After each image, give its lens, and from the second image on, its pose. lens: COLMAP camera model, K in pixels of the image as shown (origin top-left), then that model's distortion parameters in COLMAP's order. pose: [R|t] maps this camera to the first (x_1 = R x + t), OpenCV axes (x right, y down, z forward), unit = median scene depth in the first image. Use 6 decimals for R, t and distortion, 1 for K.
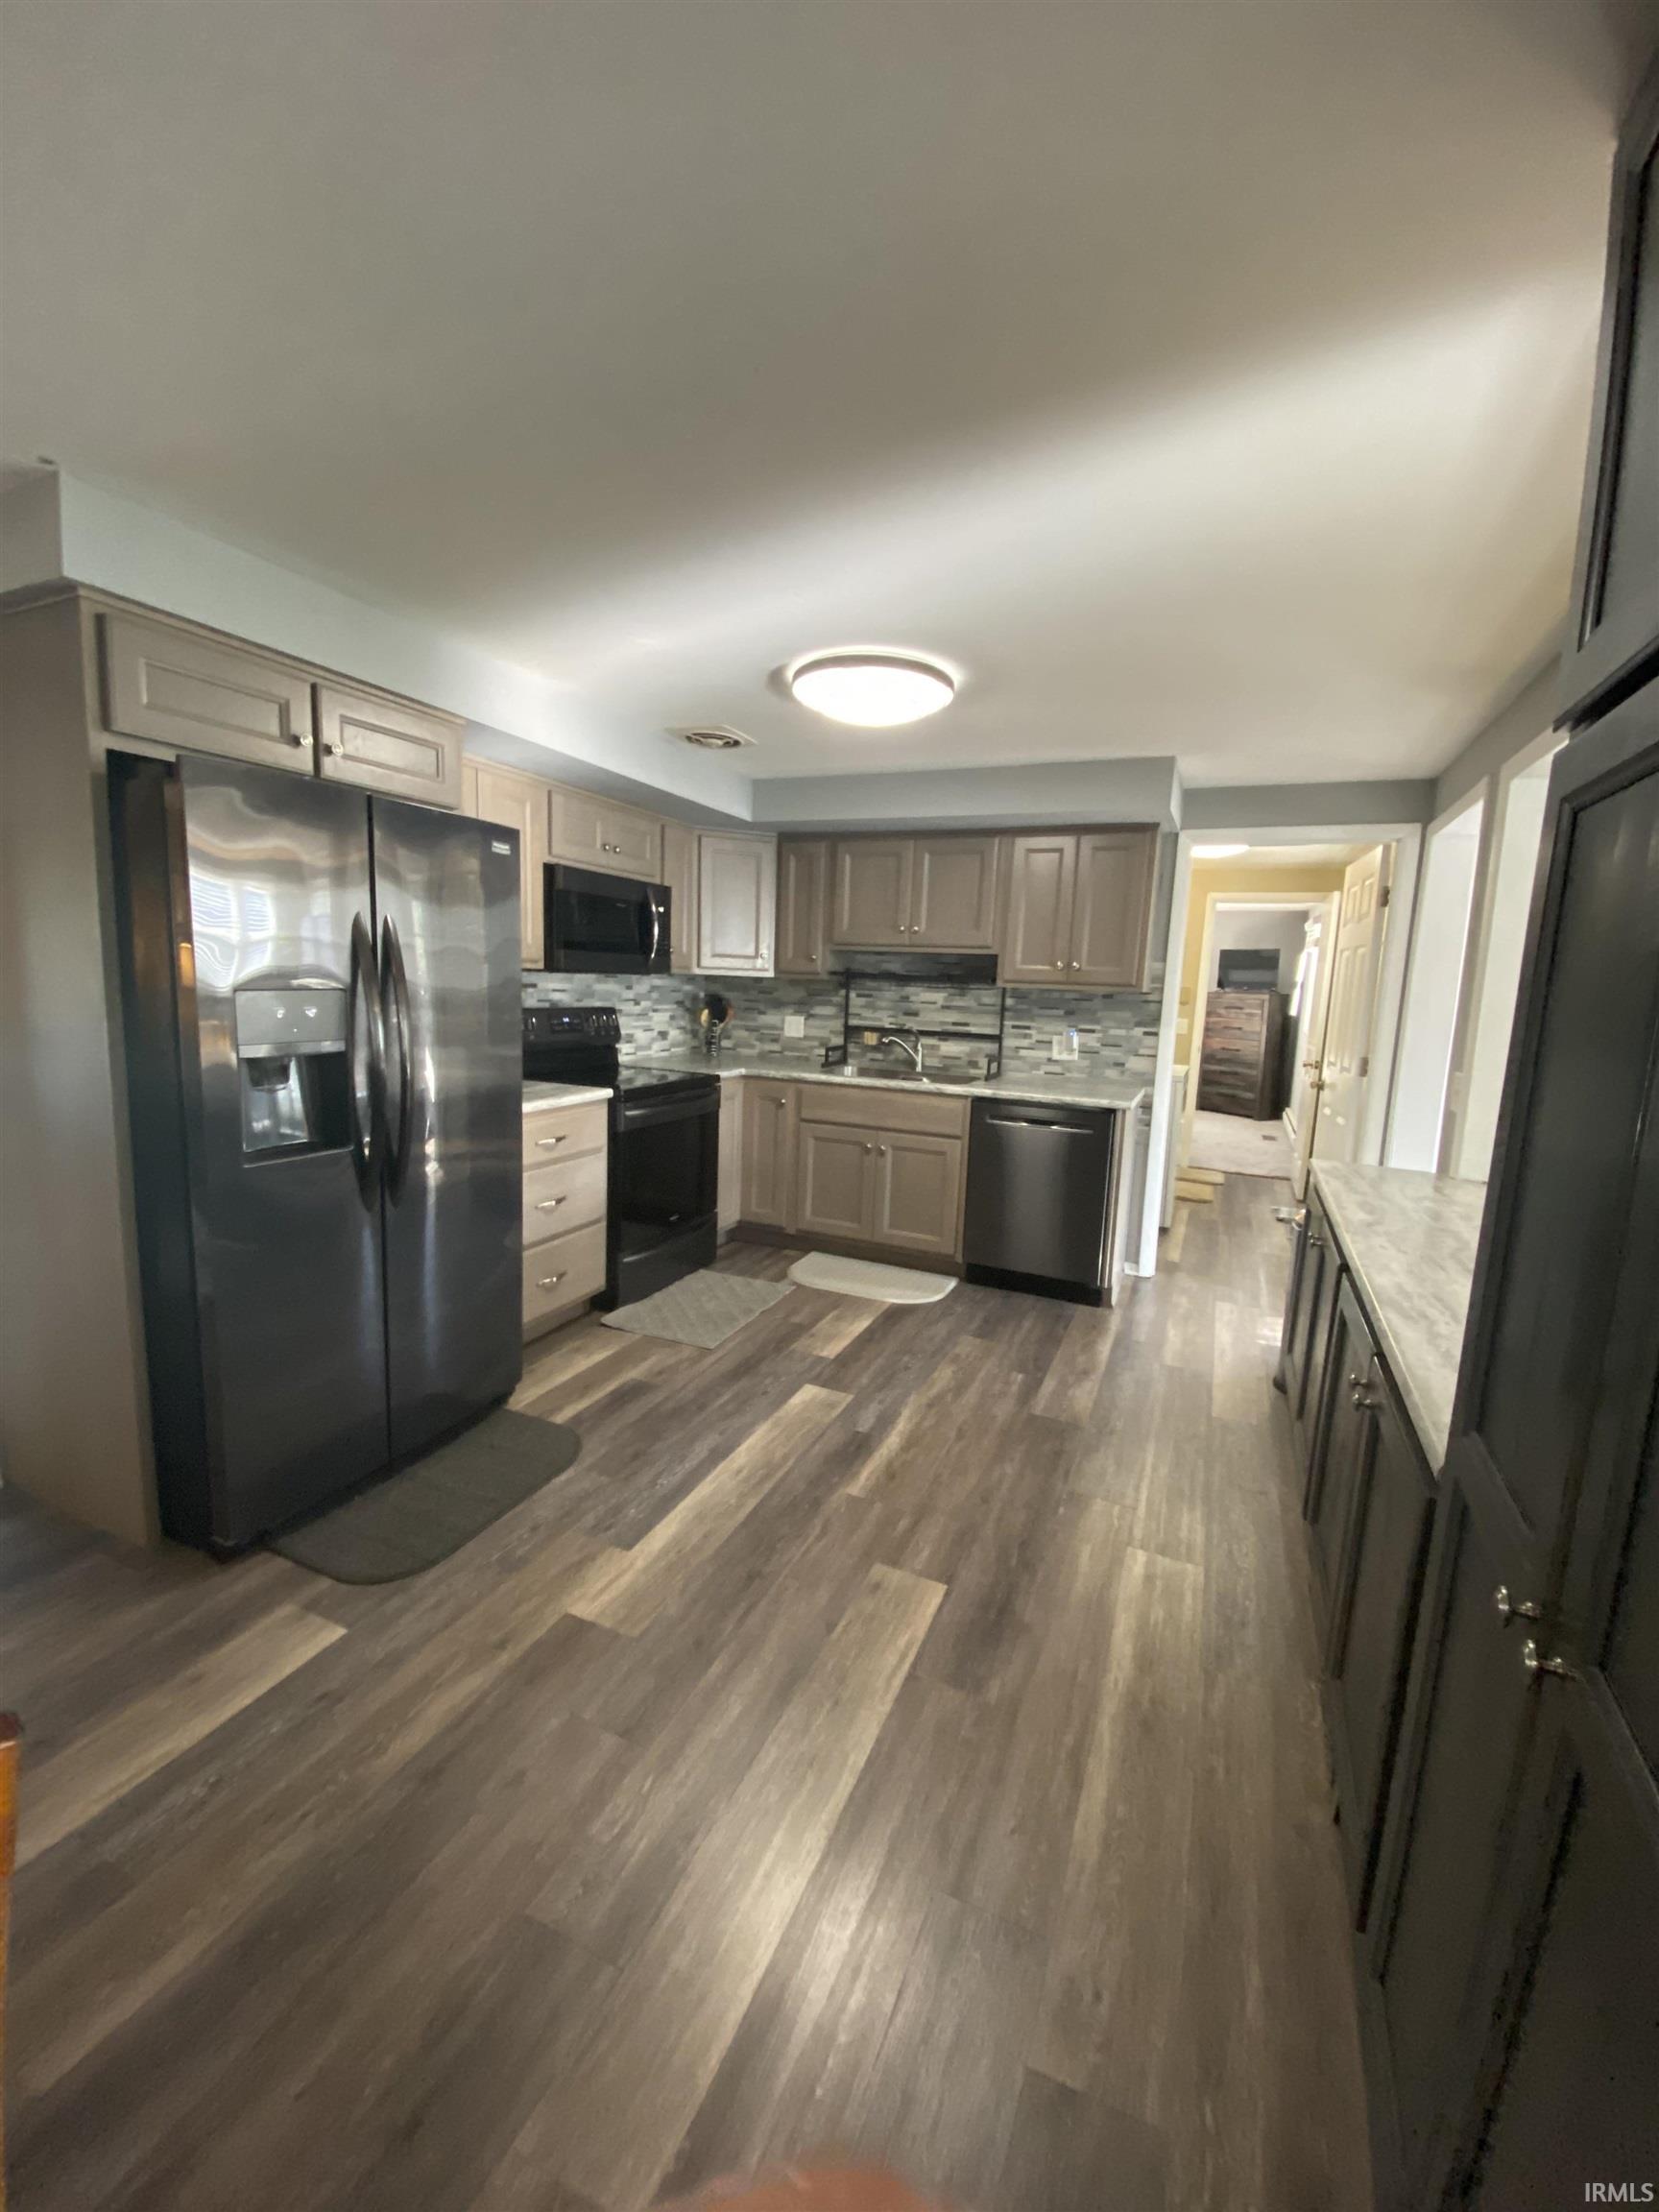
lens RADIAL K [[893.2, 0, 834.4], [0, 893.2, 1104.2], [0, 0, 1]] dist [0.024828, -0.018273]
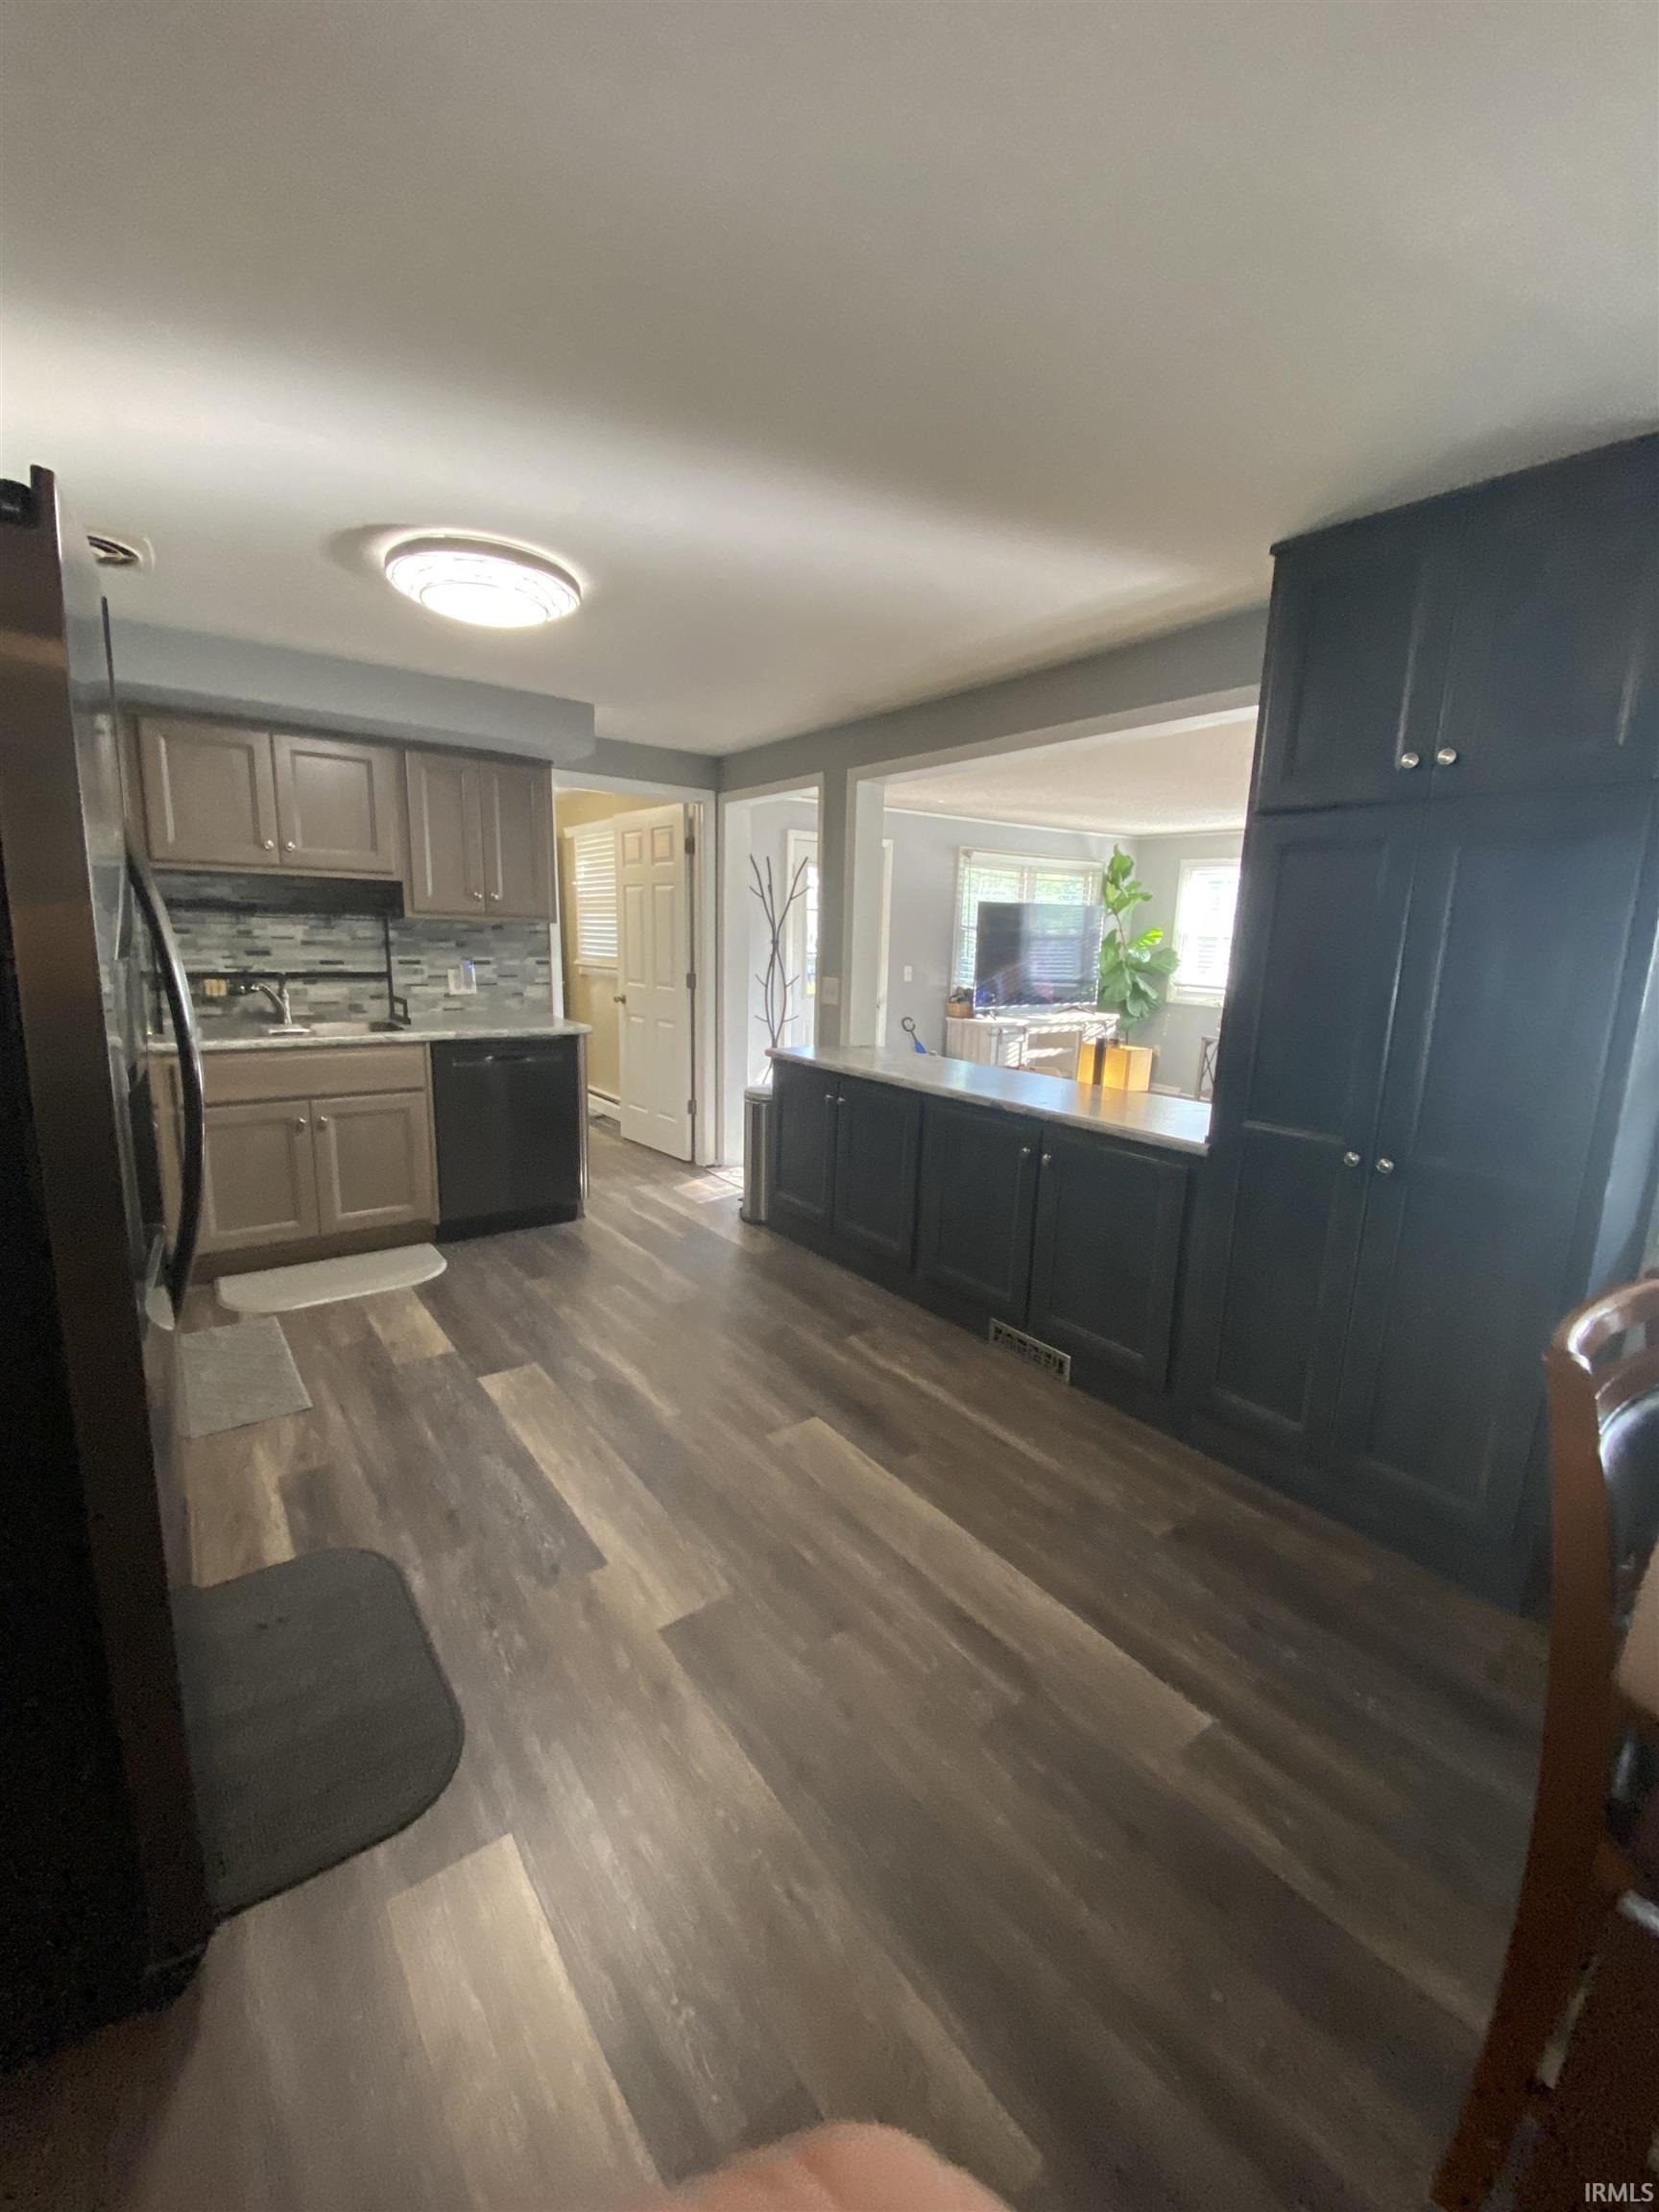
lens RADIAL K [[893.2, 0, 849.0], [0, 893.2, 1105.1], [0, 0, 1]] dist [0.024828, -0.018273]
pose [[0.482136, -0.189041, 0.855458, -0.512654], [0.114303, 0.981670, 0.152510, -0.042454], [-0.868608, 0.024250, 0.494906, 0.213412]]
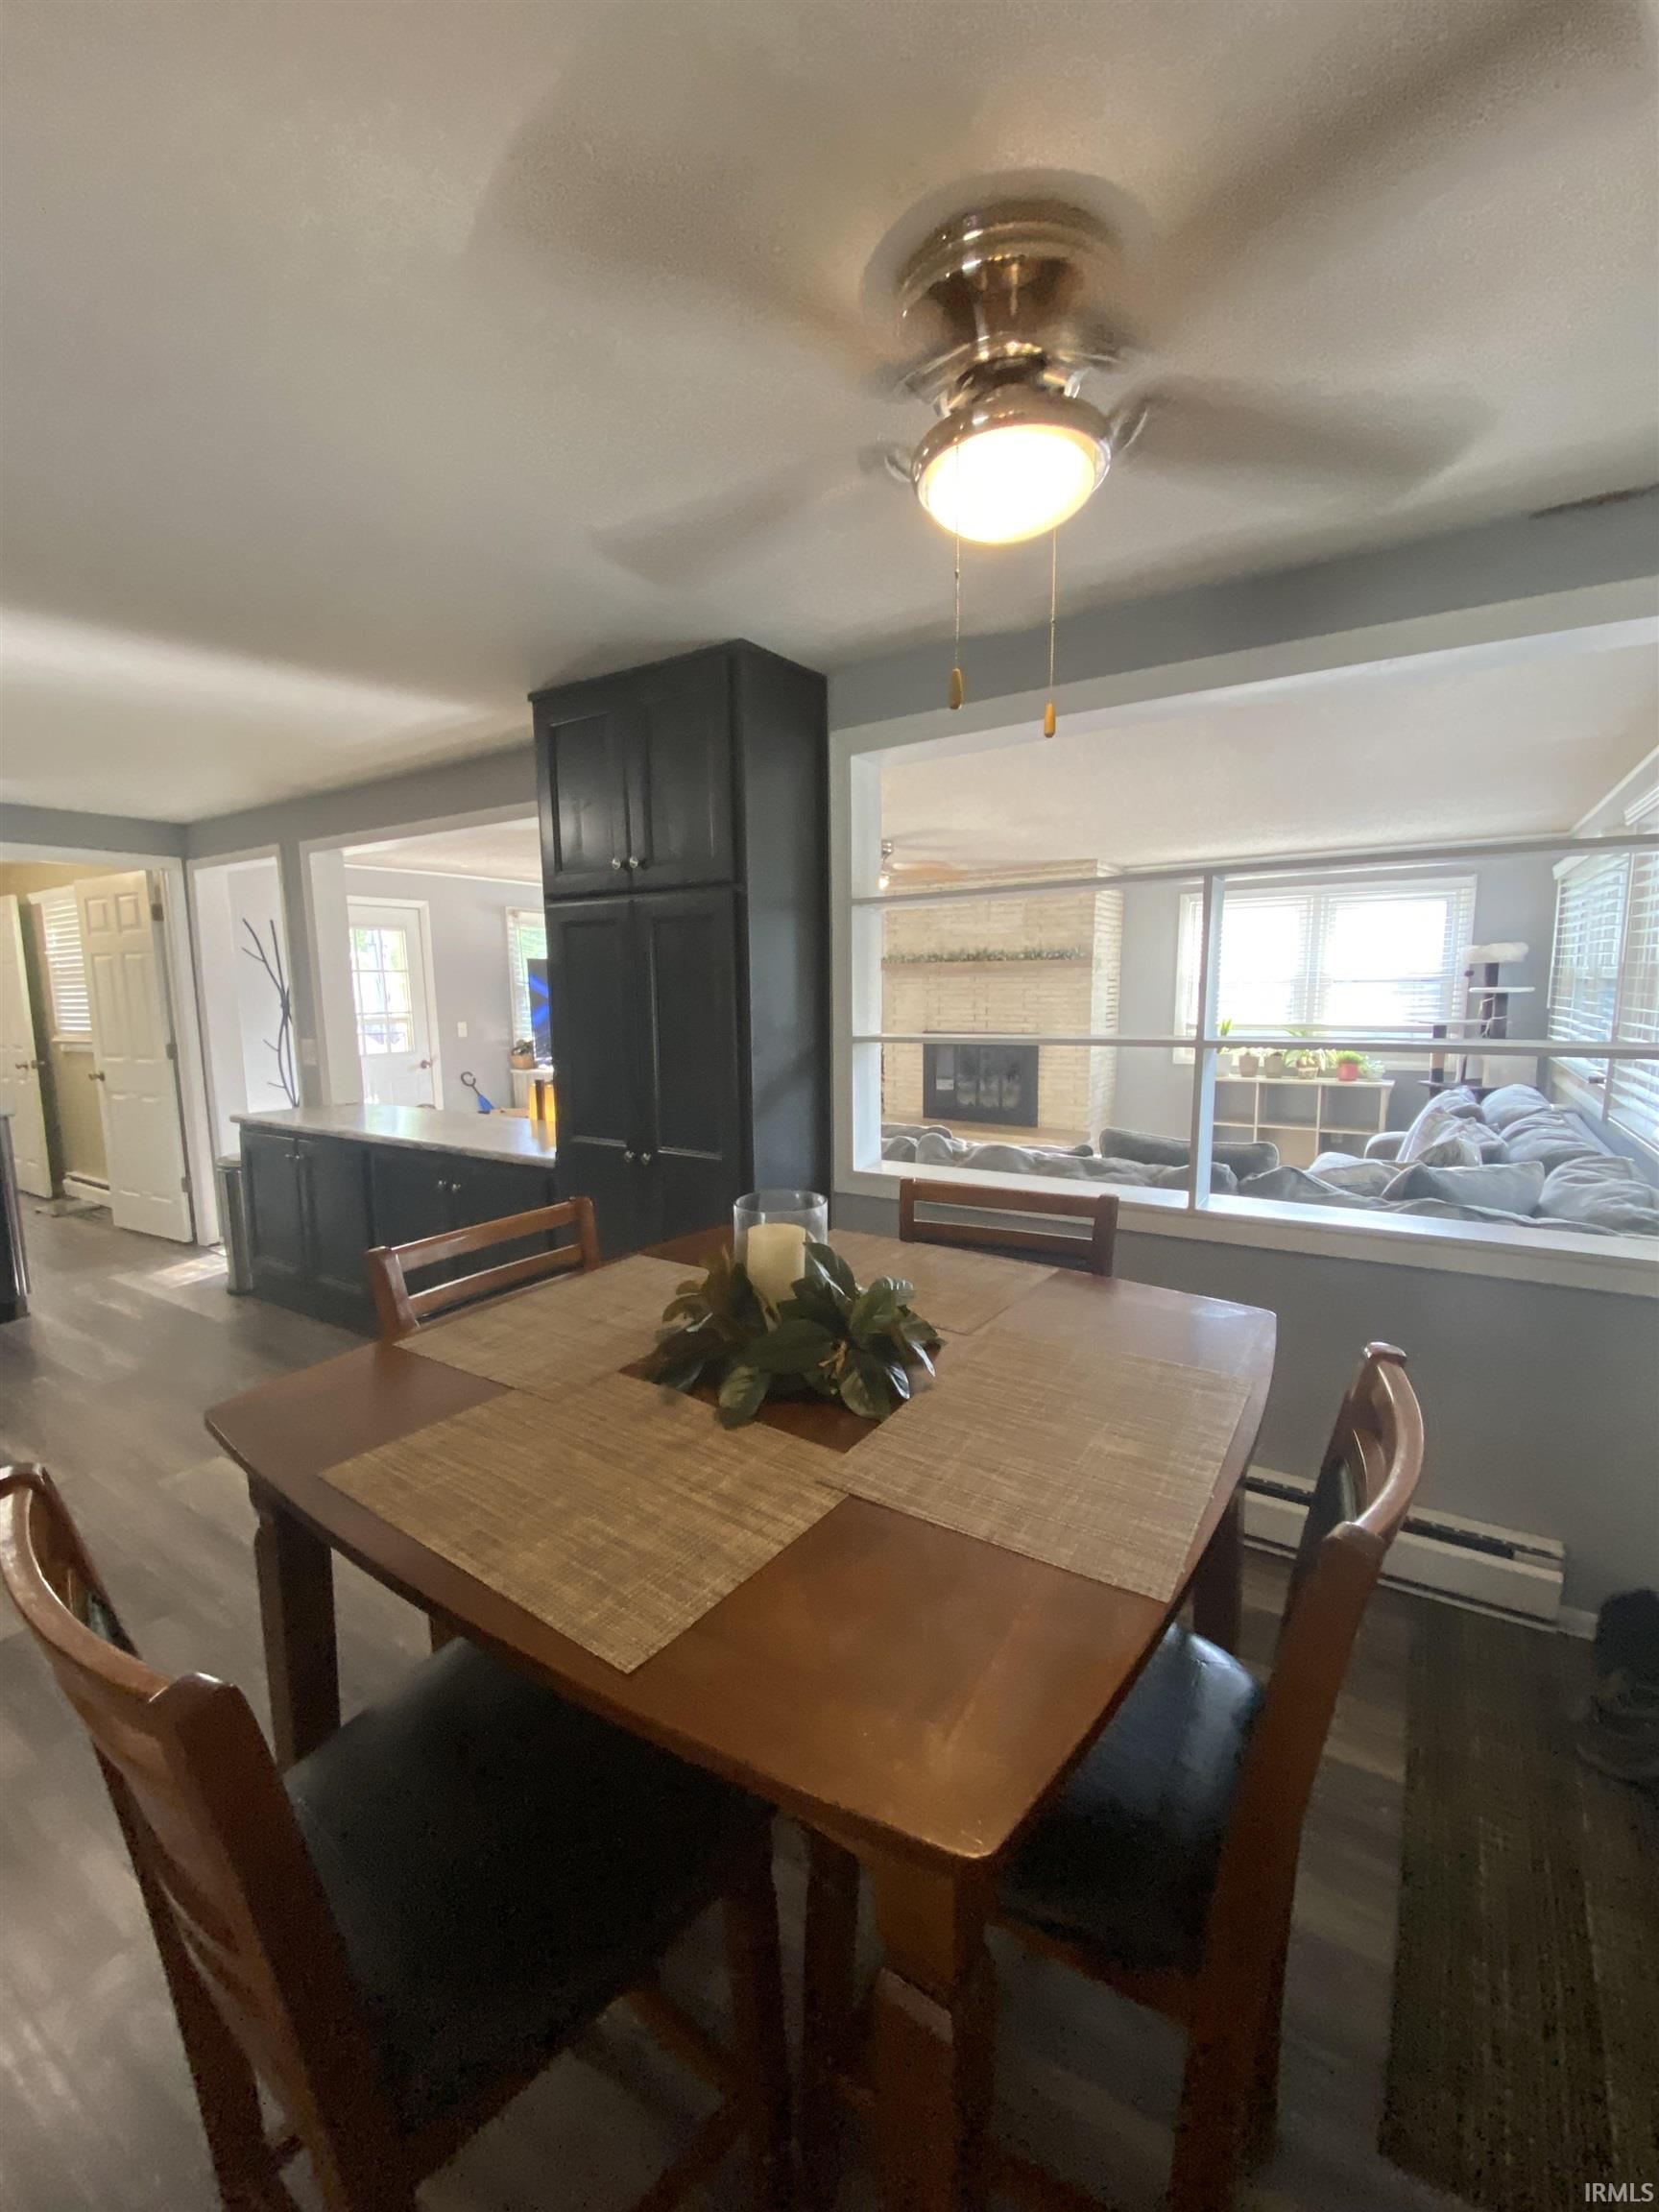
lens RADIAL K [[893.2, 0, 831.8], [0, 893.2, 1108.3], [0, 0, 1]] dist [0.024828, -0.018273]
pose [[0.156676, -0.173551, 0.972282, -0.572101], [0.157790, 0.976194, 0.148823, -0.008103], [-0.974964, 0.130099, 0.180331, -0.101982]]
